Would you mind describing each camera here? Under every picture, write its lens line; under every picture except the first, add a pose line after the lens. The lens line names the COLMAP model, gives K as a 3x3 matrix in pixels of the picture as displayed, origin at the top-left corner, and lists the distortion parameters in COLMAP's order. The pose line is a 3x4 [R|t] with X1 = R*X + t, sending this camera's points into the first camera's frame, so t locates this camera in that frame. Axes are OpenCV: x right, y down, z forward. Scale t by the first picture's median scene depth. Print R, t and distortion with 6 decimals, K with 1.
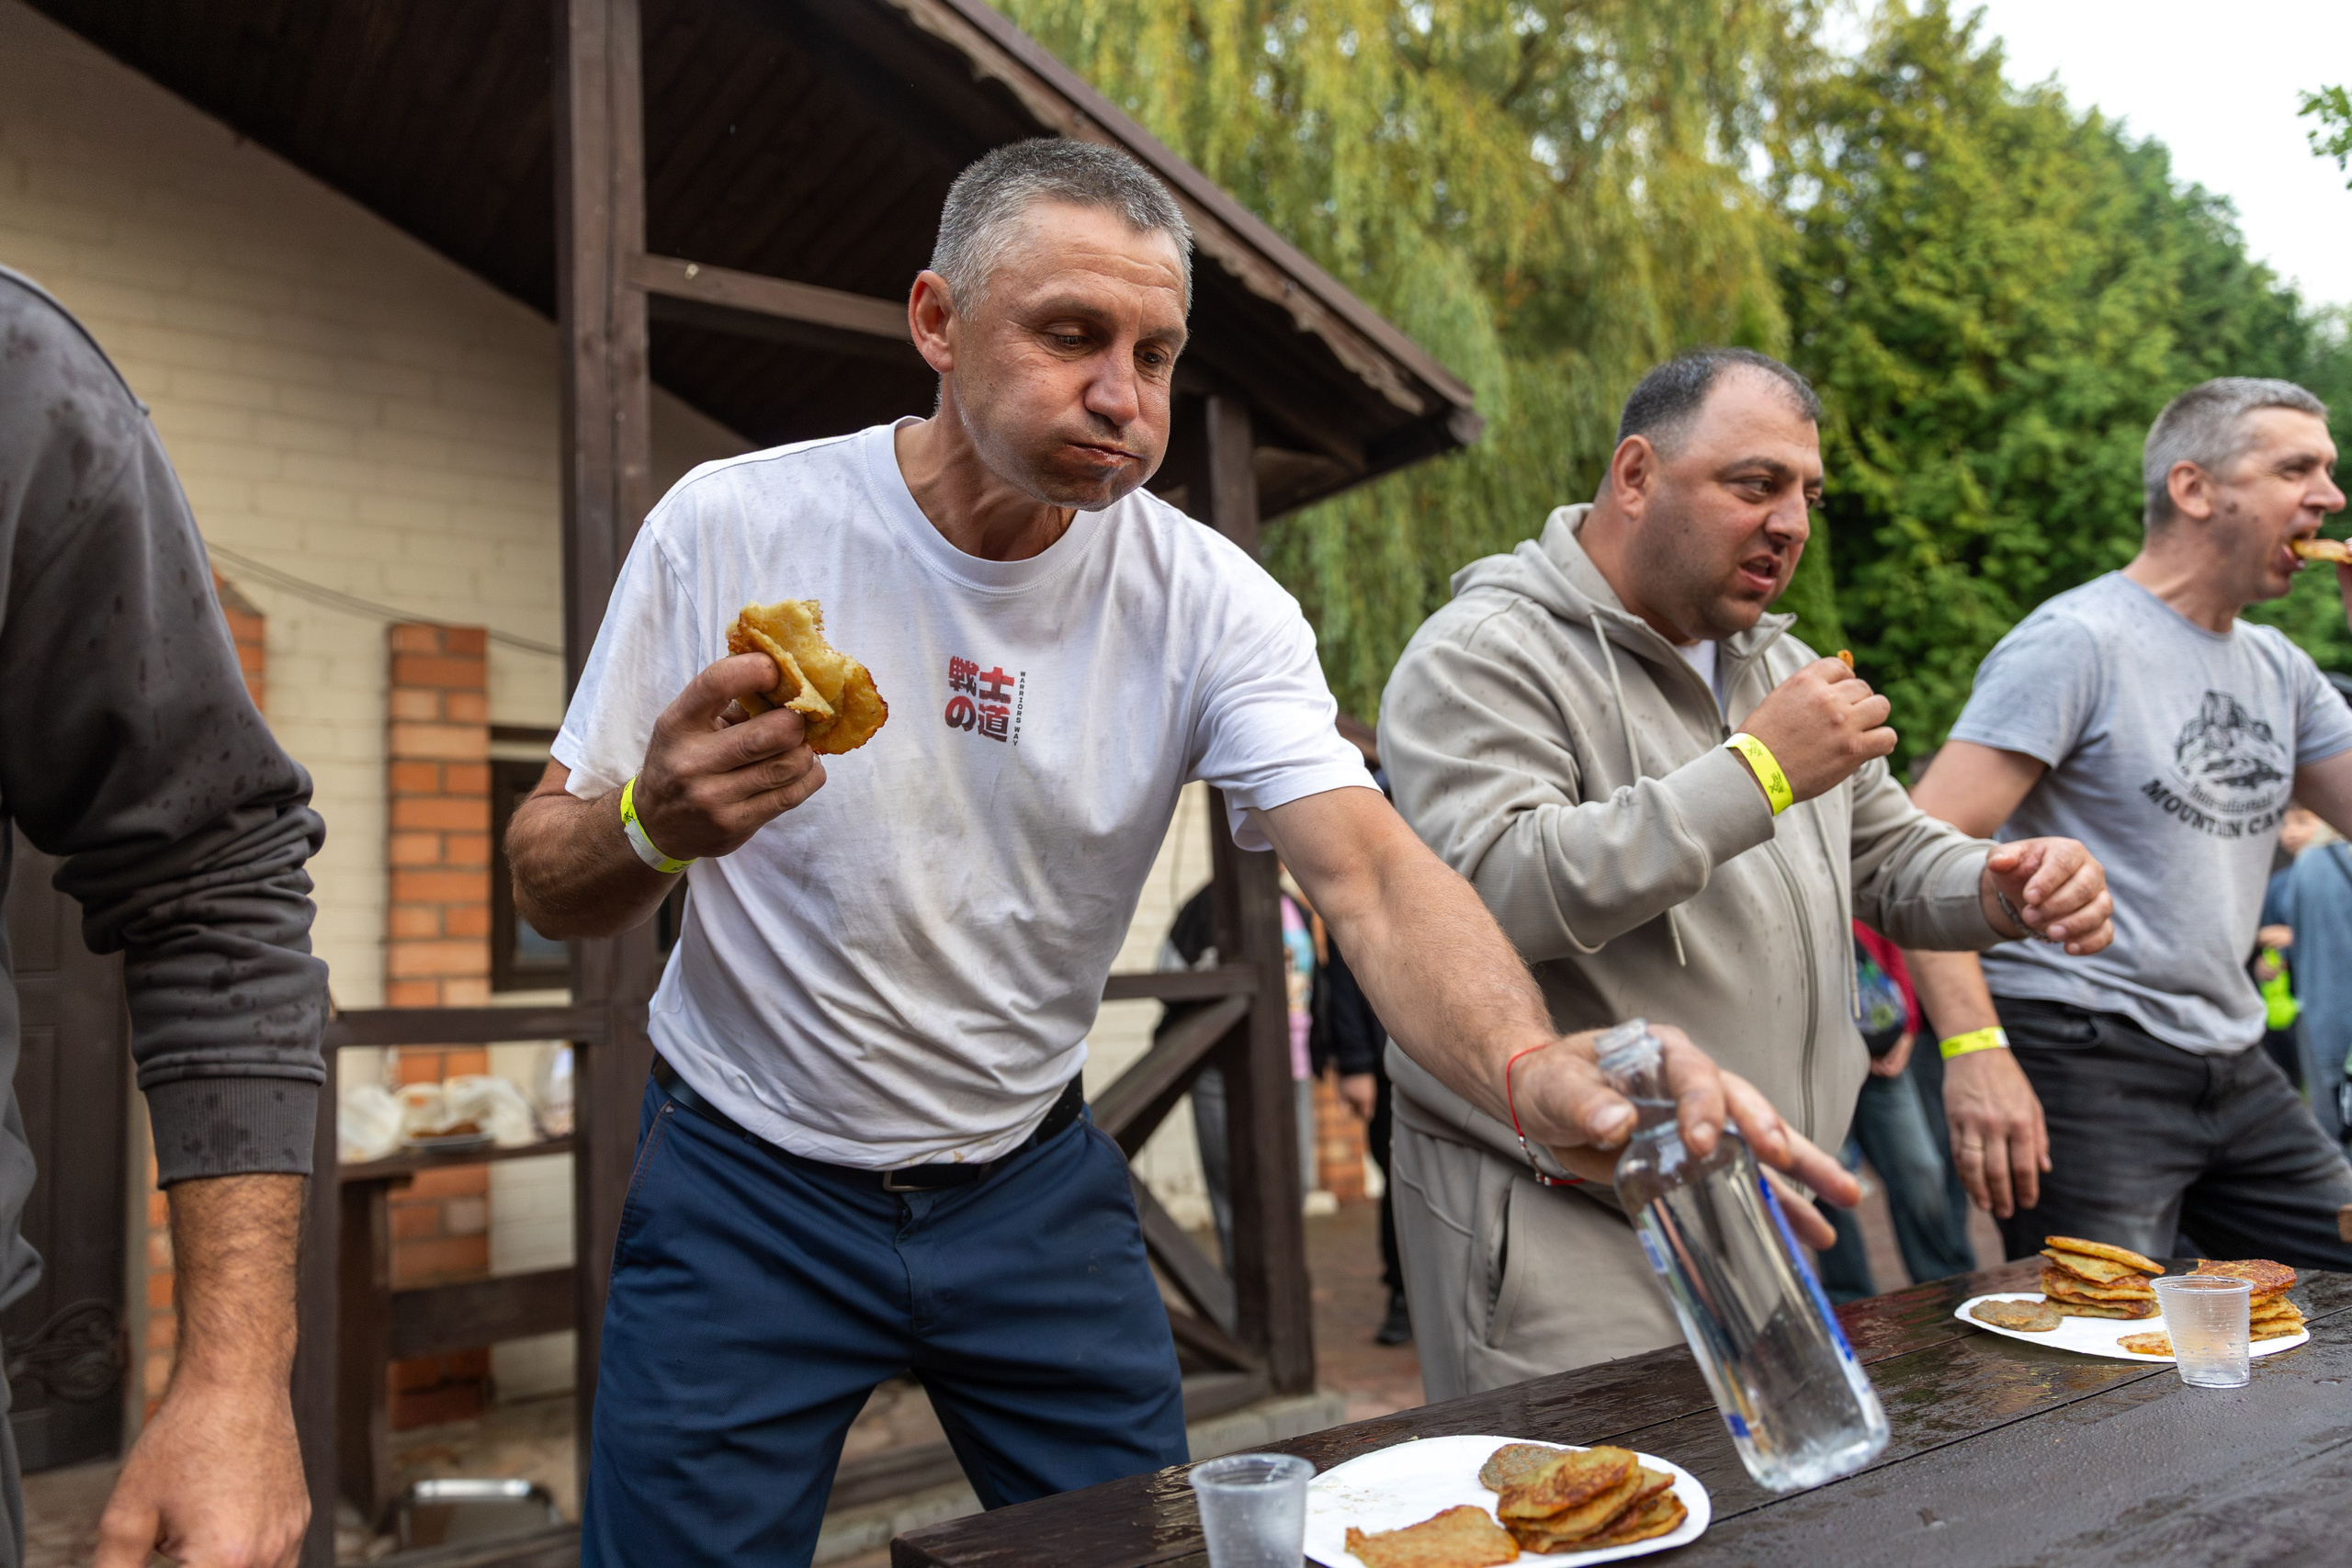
lens RADIAL K [[1662.8, 0, 1176.0], [0, 1662.8, 784.0], [0, 0, 1]] dist [-0.001048, 0.009402]
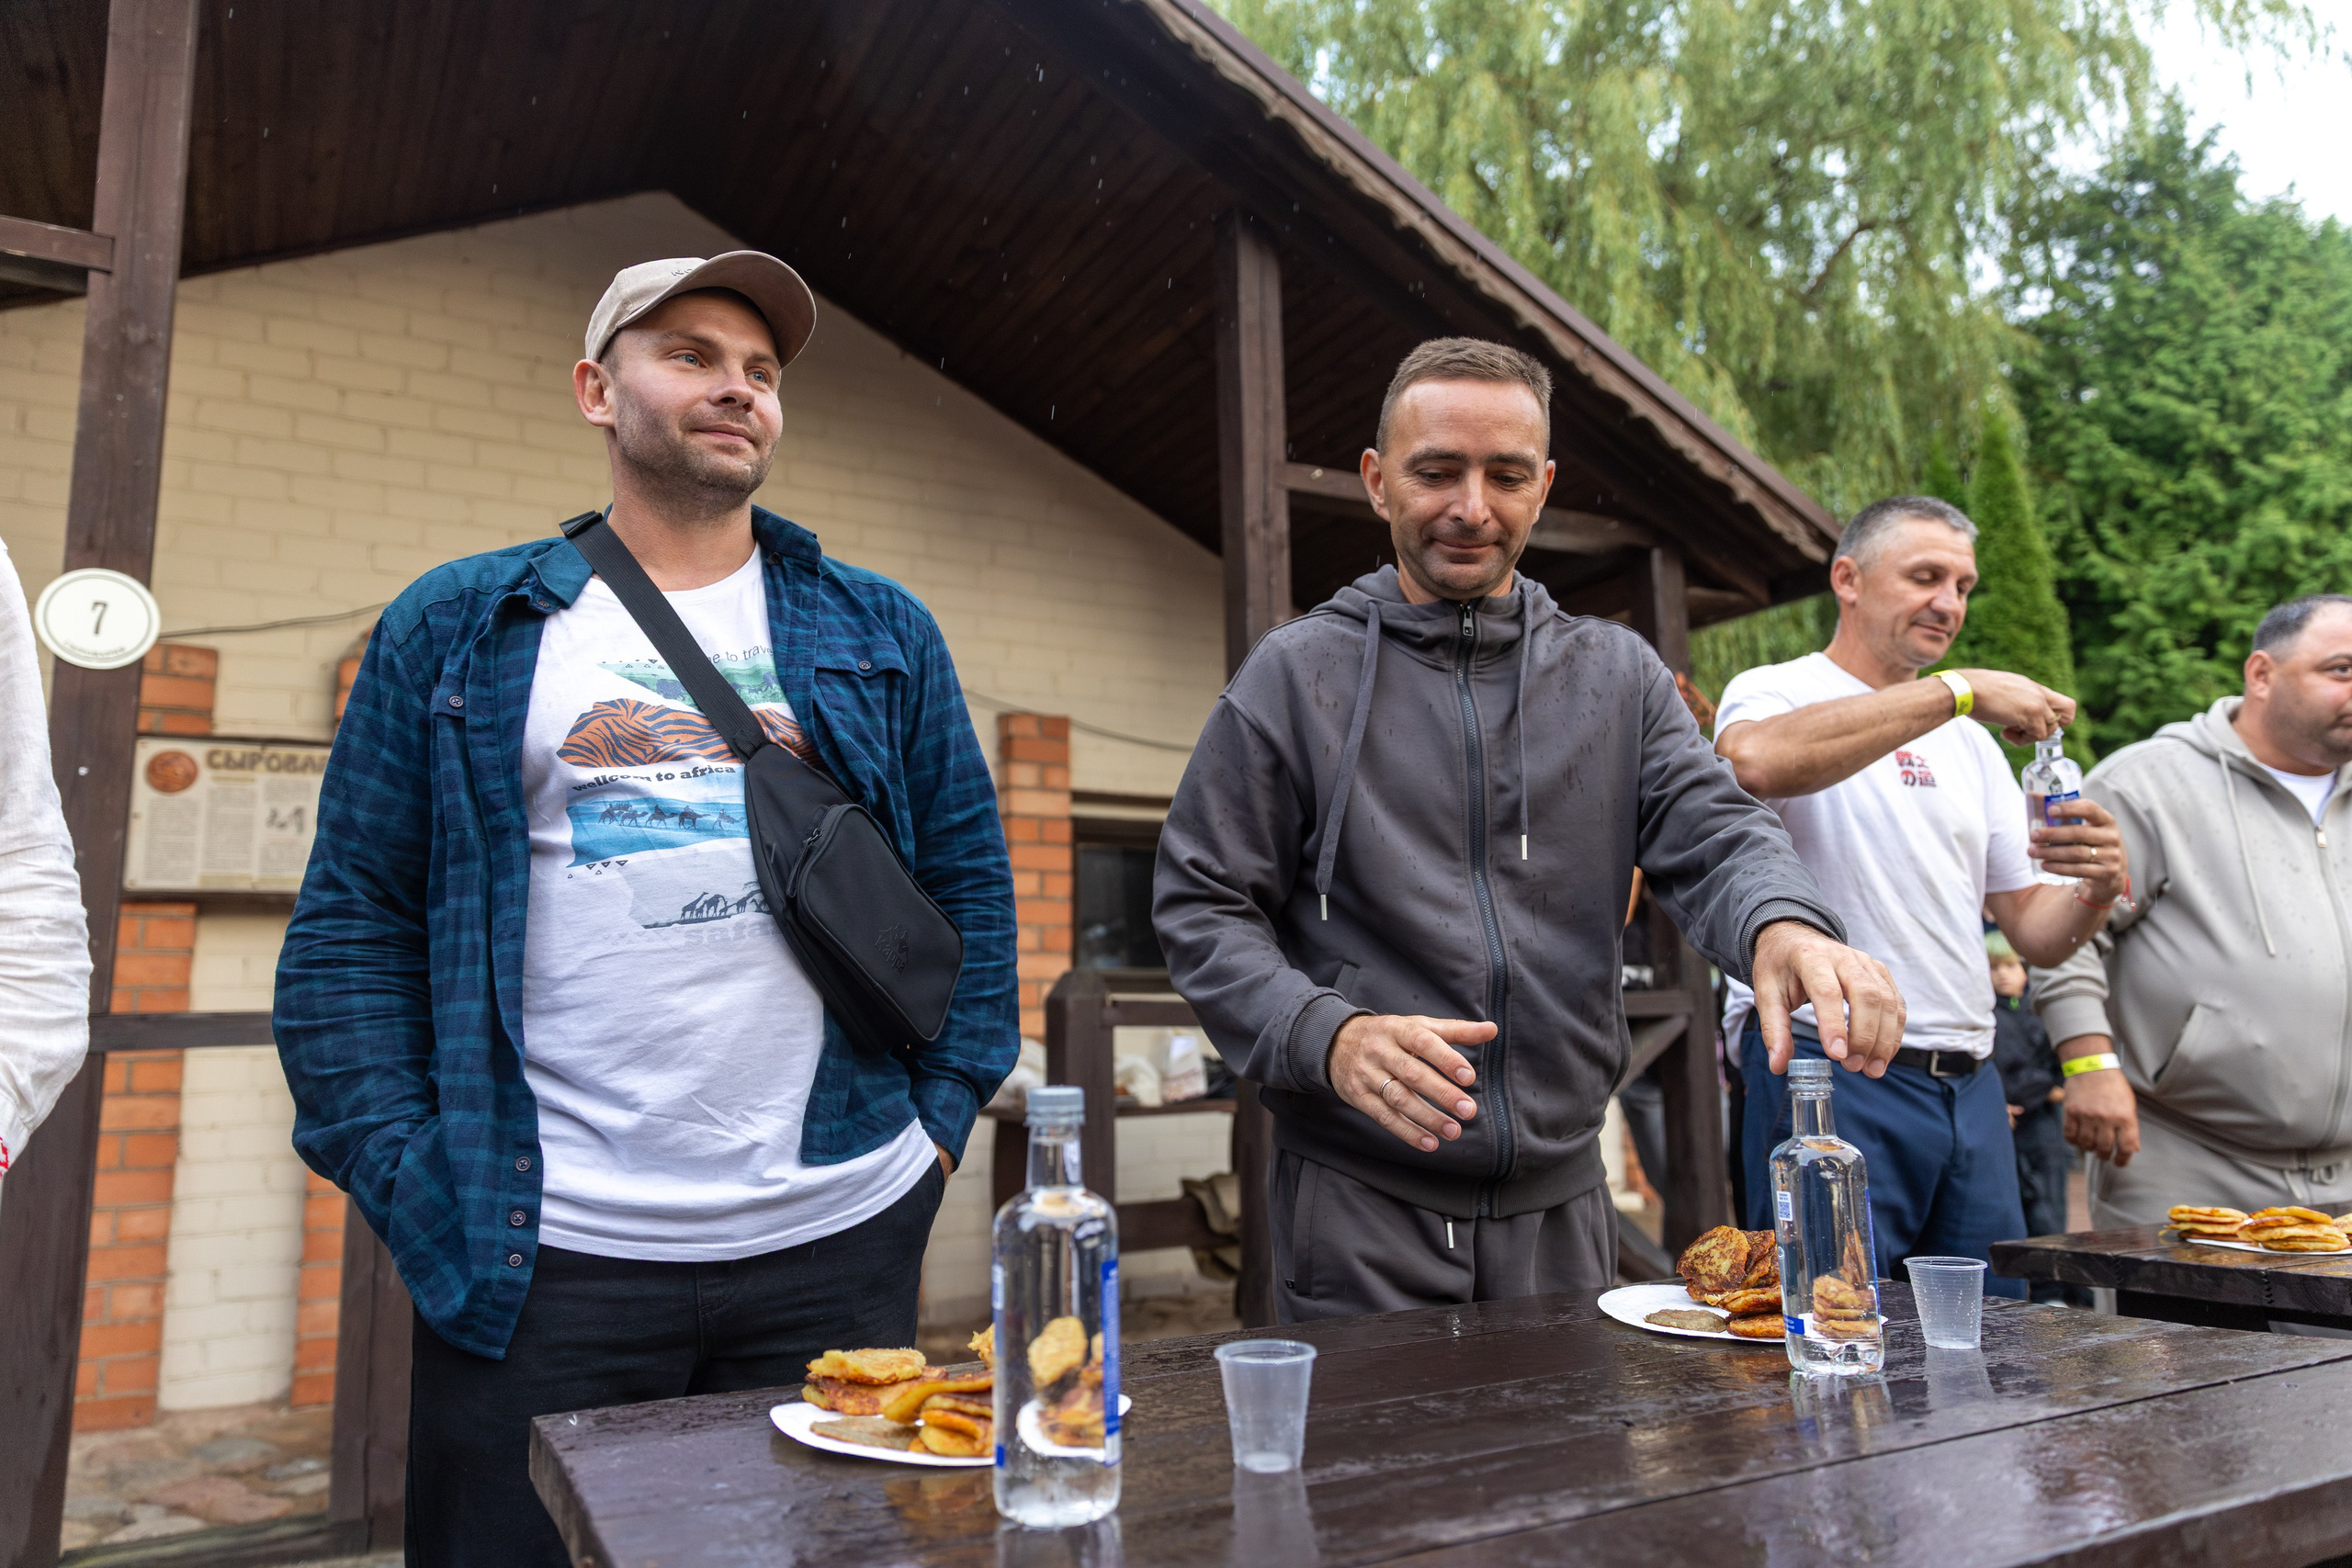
lens RADIAL K [[1559.9, 0, 1176.0], [0, 1559.9, 784.0], [0, 0, 1]] dist [0.013699, 0.003208]
pose [[0.993562, 0.018238, -0.111813, -0.069757], [-0.021294, 0.999430, -0.026197, -0.003678], [0.111271, 0.028409, 0.993384, -0.080046]]
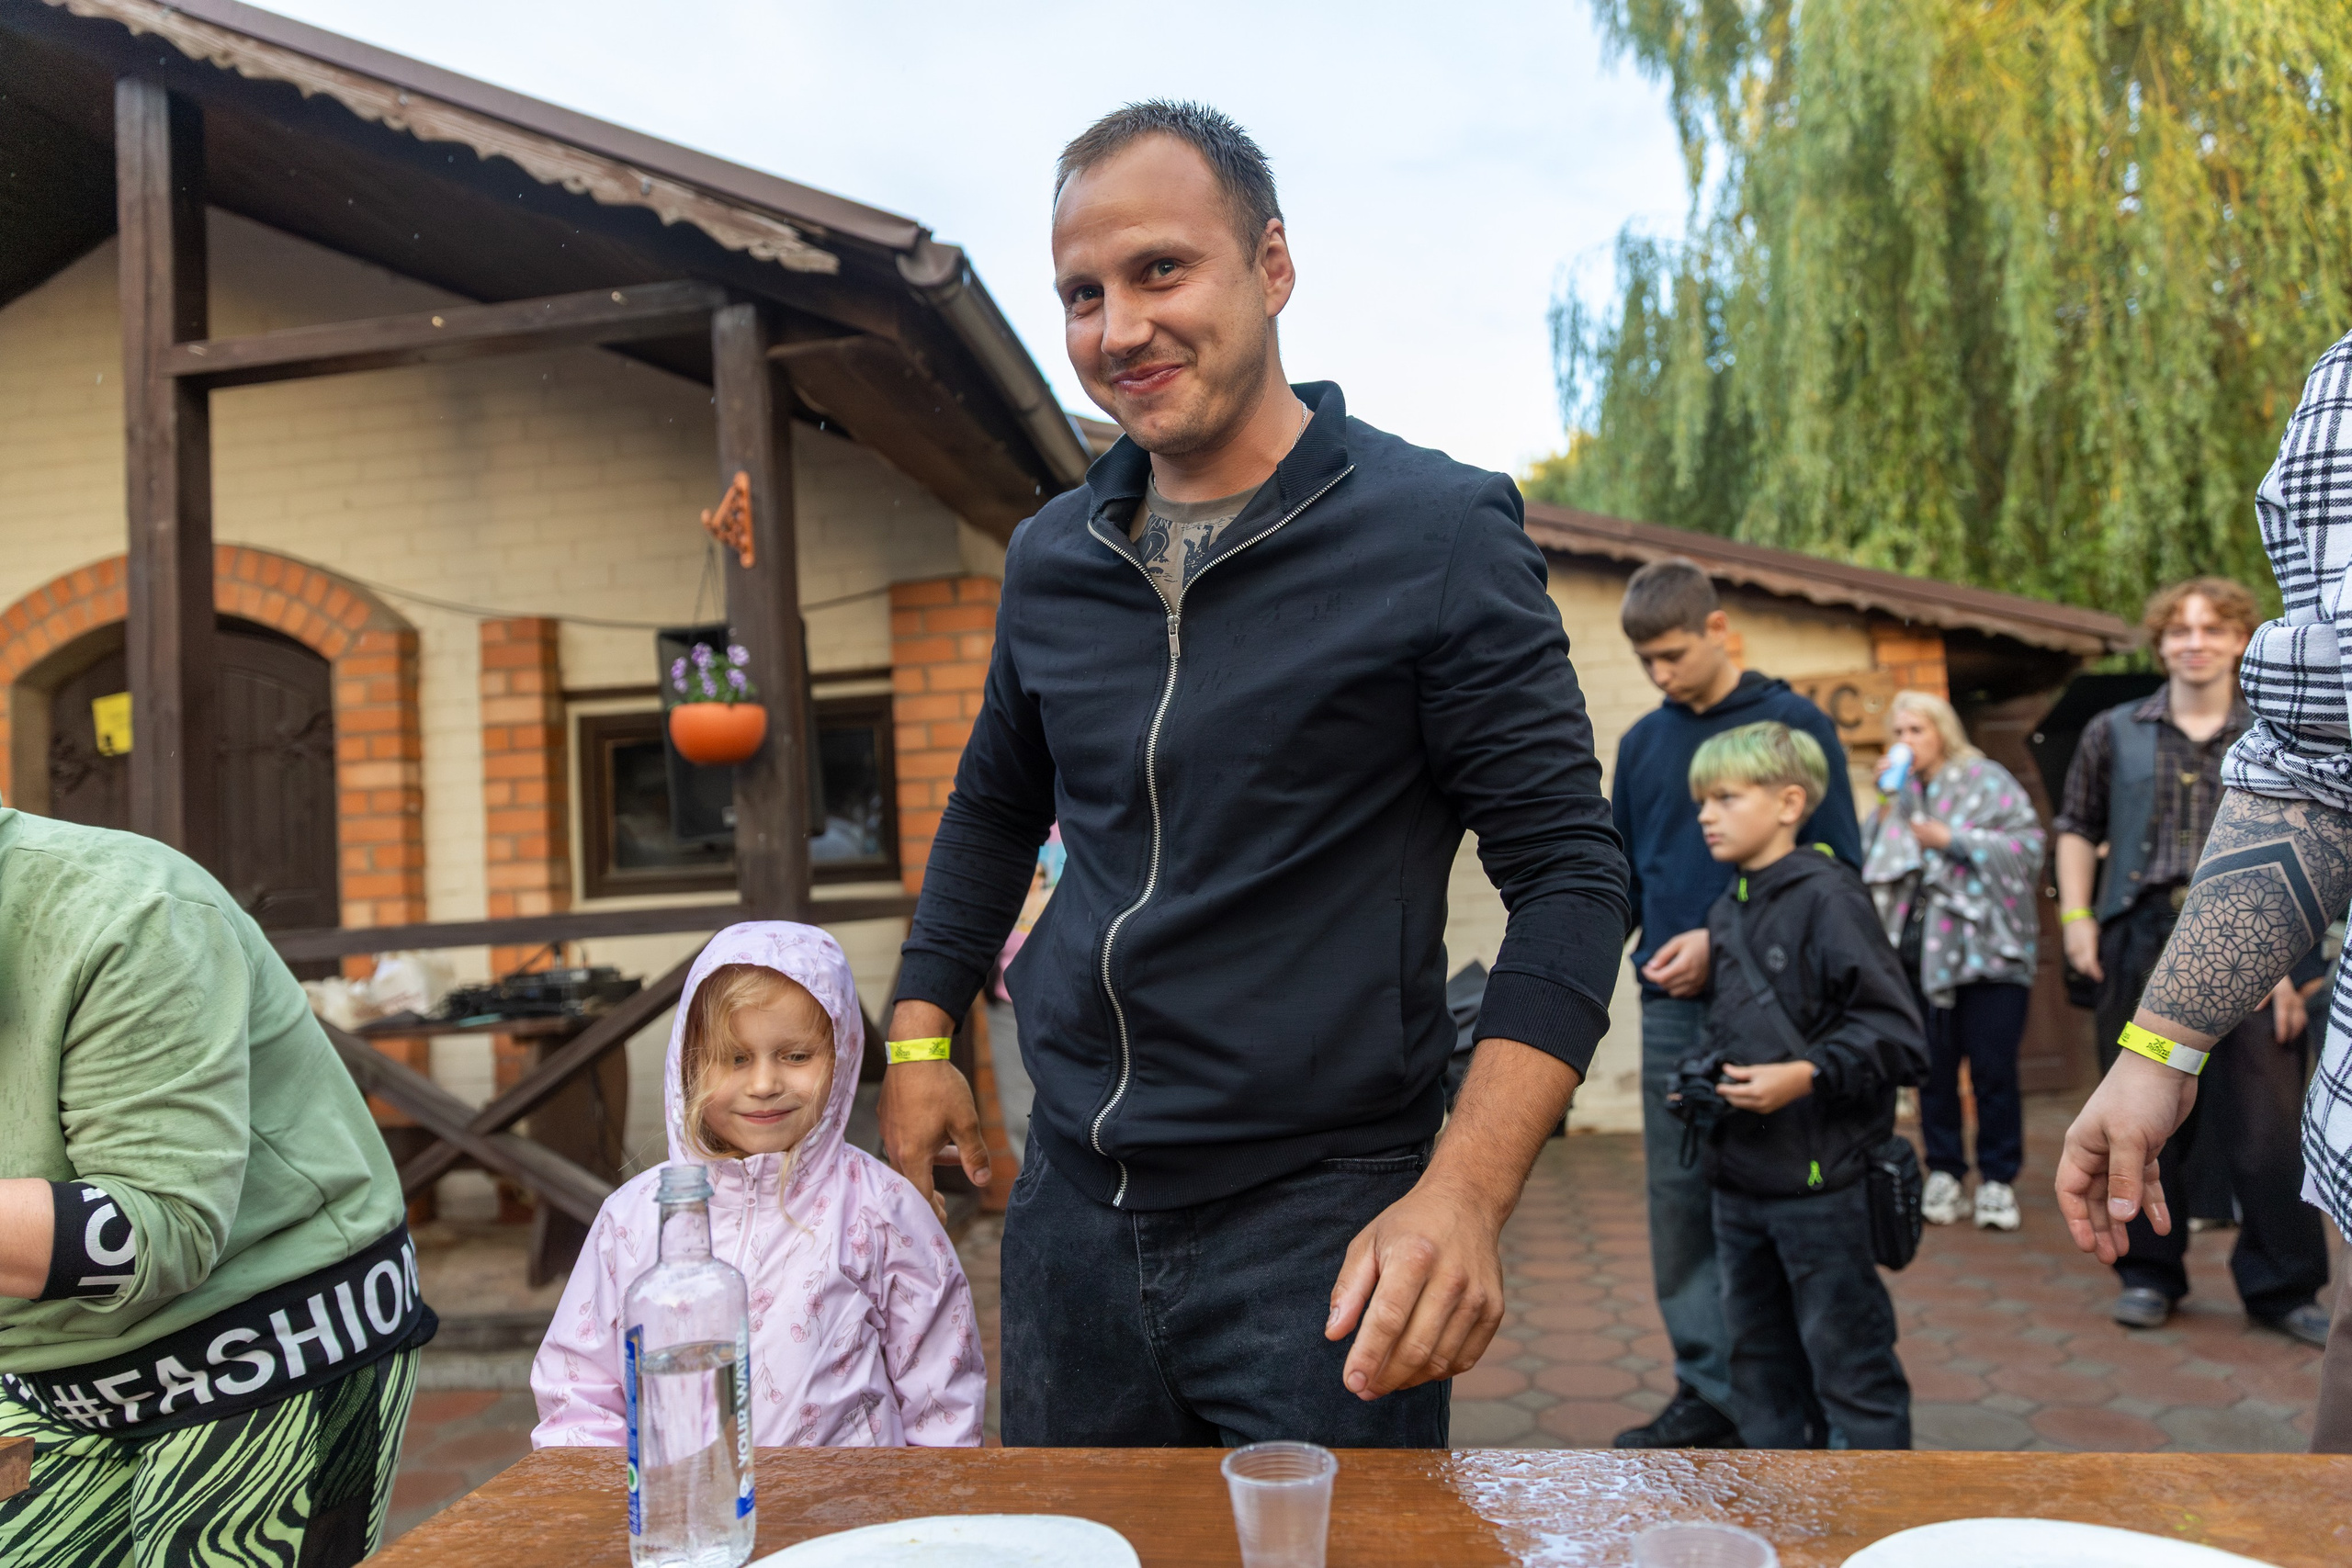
lens RADIAL K [[1559.9, 0, 1176.0], [0, 1559.9, 784.0], [0, 0, 1]] dist [0.013699, 0.003208]
pose [[0.717531, -0.029299, -0.695910, 0.277291], [0.102367, 0.992702, 0.063753, 0.002643], [0.688963, -0.116983, 0.715293, 0.171030]]
